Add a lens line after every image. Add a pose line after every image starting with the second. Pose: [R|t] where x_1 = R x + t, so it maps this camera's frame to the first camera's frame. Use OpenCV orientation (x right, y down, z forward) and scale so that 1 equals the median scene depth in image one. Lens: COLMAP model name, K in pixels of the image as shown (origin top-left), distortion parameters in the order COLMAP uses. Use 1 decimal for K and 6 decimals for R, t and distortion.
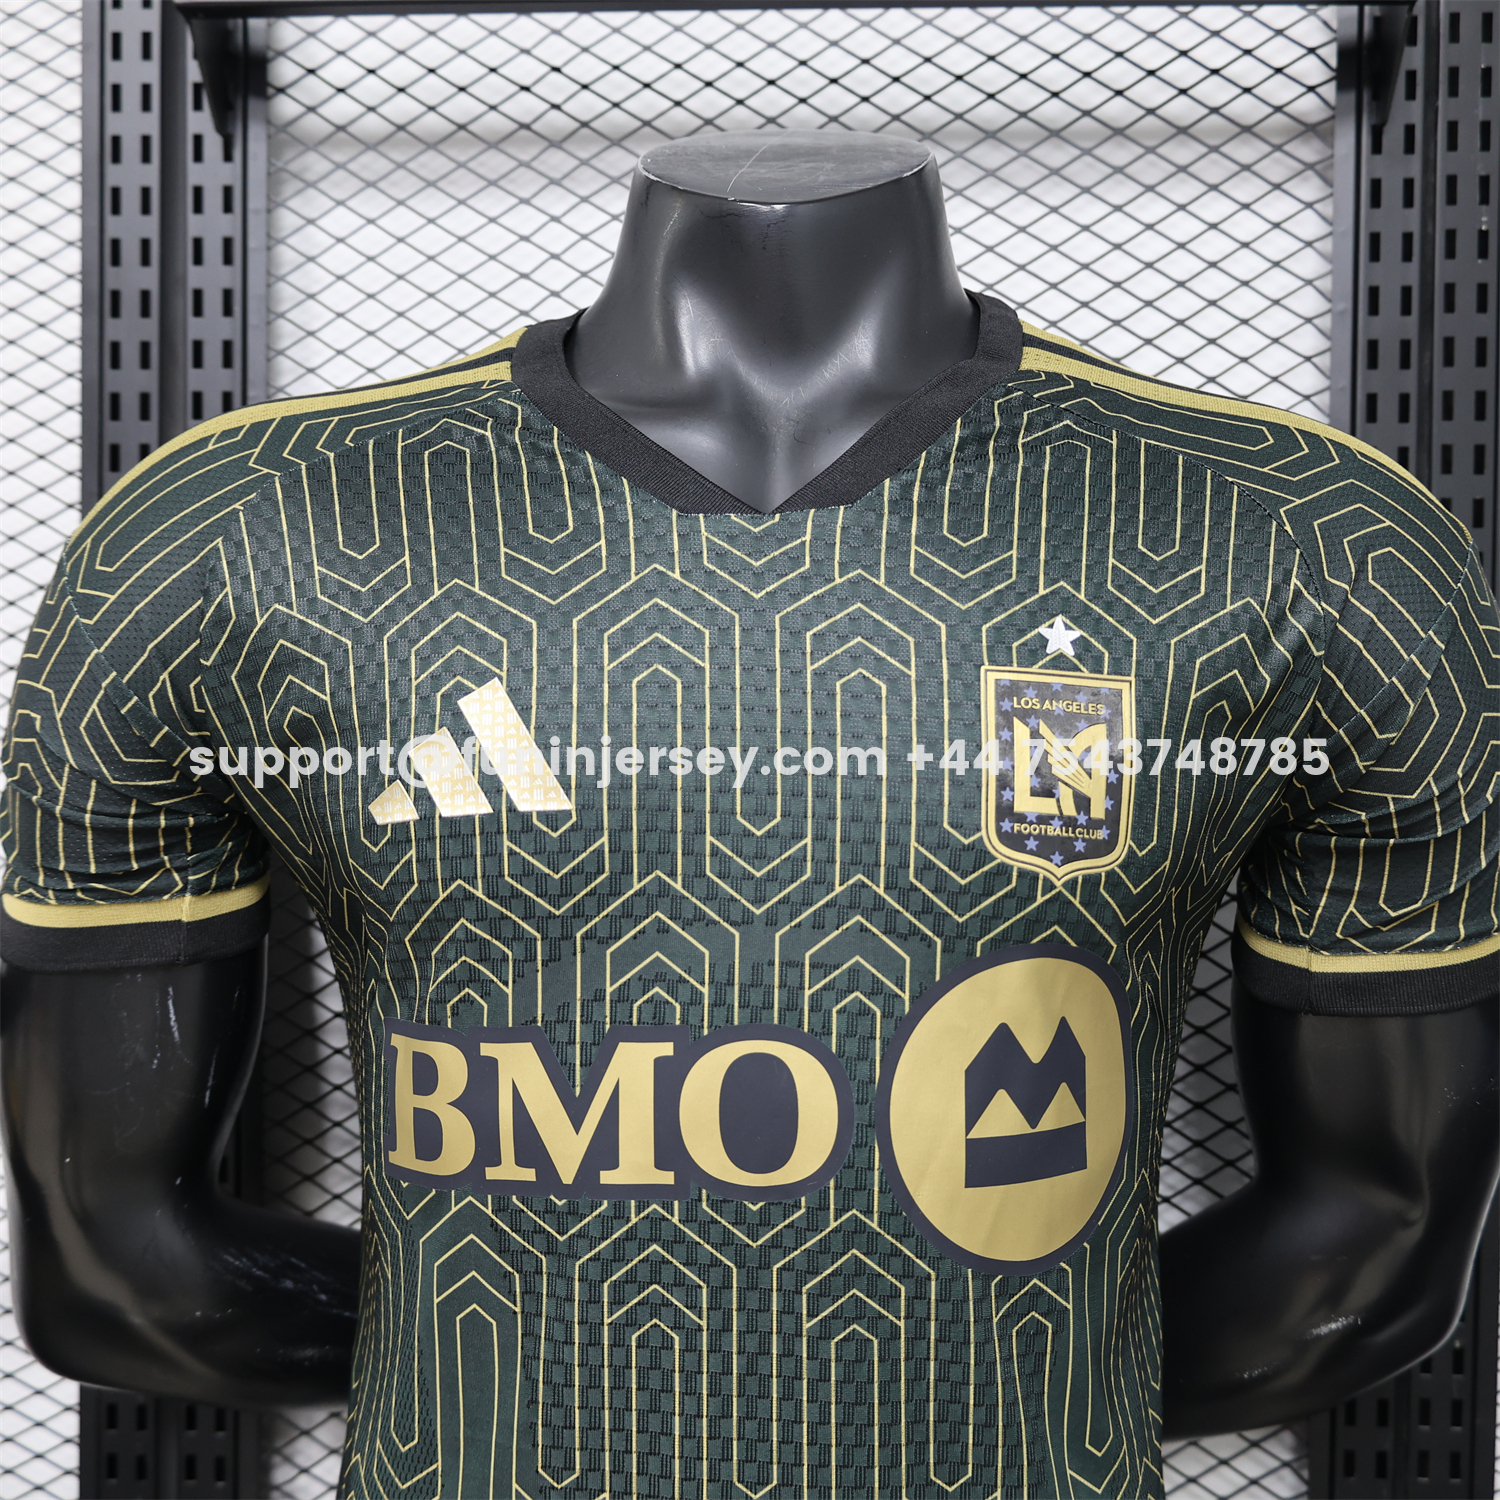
lens RADIAL K [[1471.4, 0, 750.0], [0, 1471.4, 750.0], [0, 0, 1]] dist [0.002769, 0.003149]
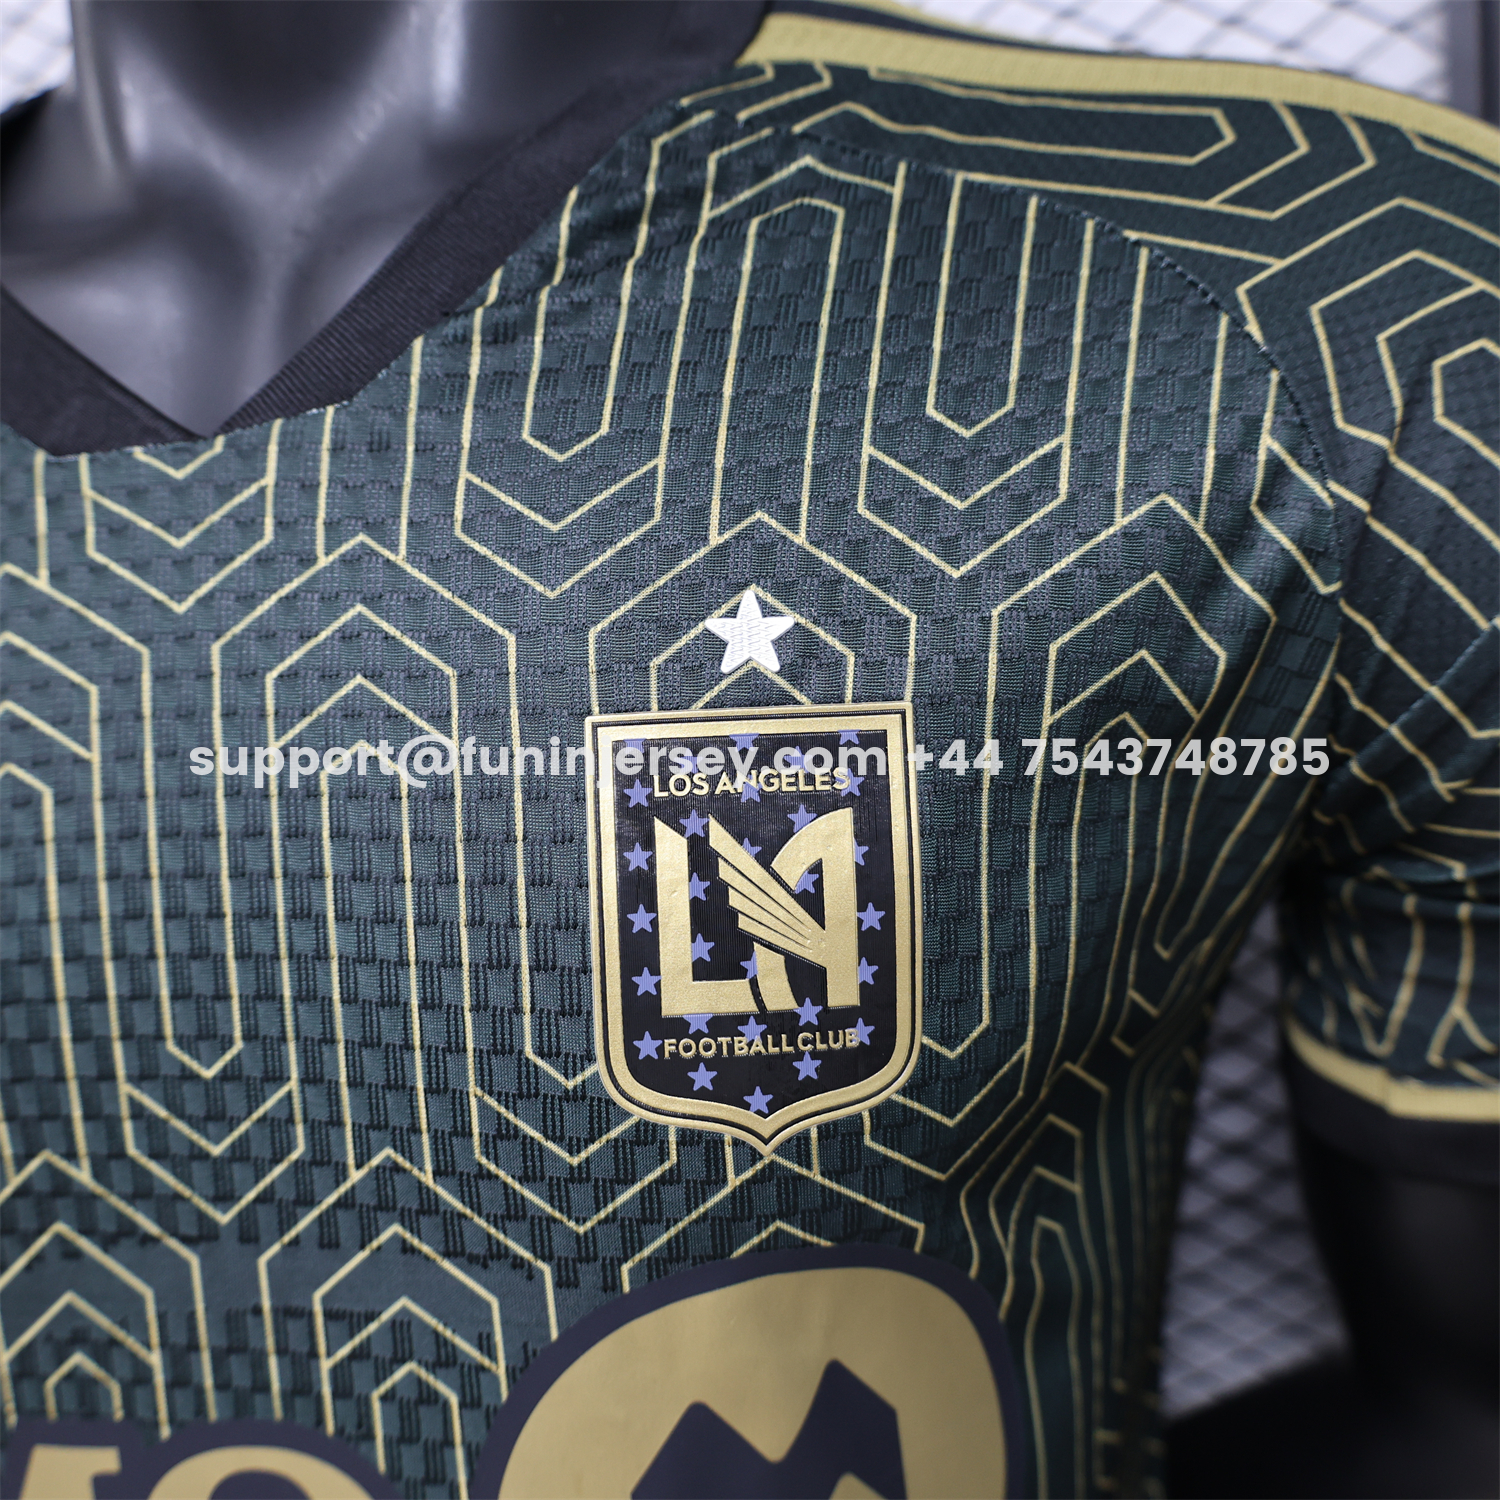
lens RADIAL K [[1471.4, 0, 750.0], [0, 1471.4, 750.0], [0, 0, 1]] dist [0.002769, 0.003149]
pose [[0.984145, -0.089347, -0.153216, 0.280880], [0.111822, 0.983096, 0.144977, -0.109247], [0.137673, -0.159811, 0.977500, 0.516547]]
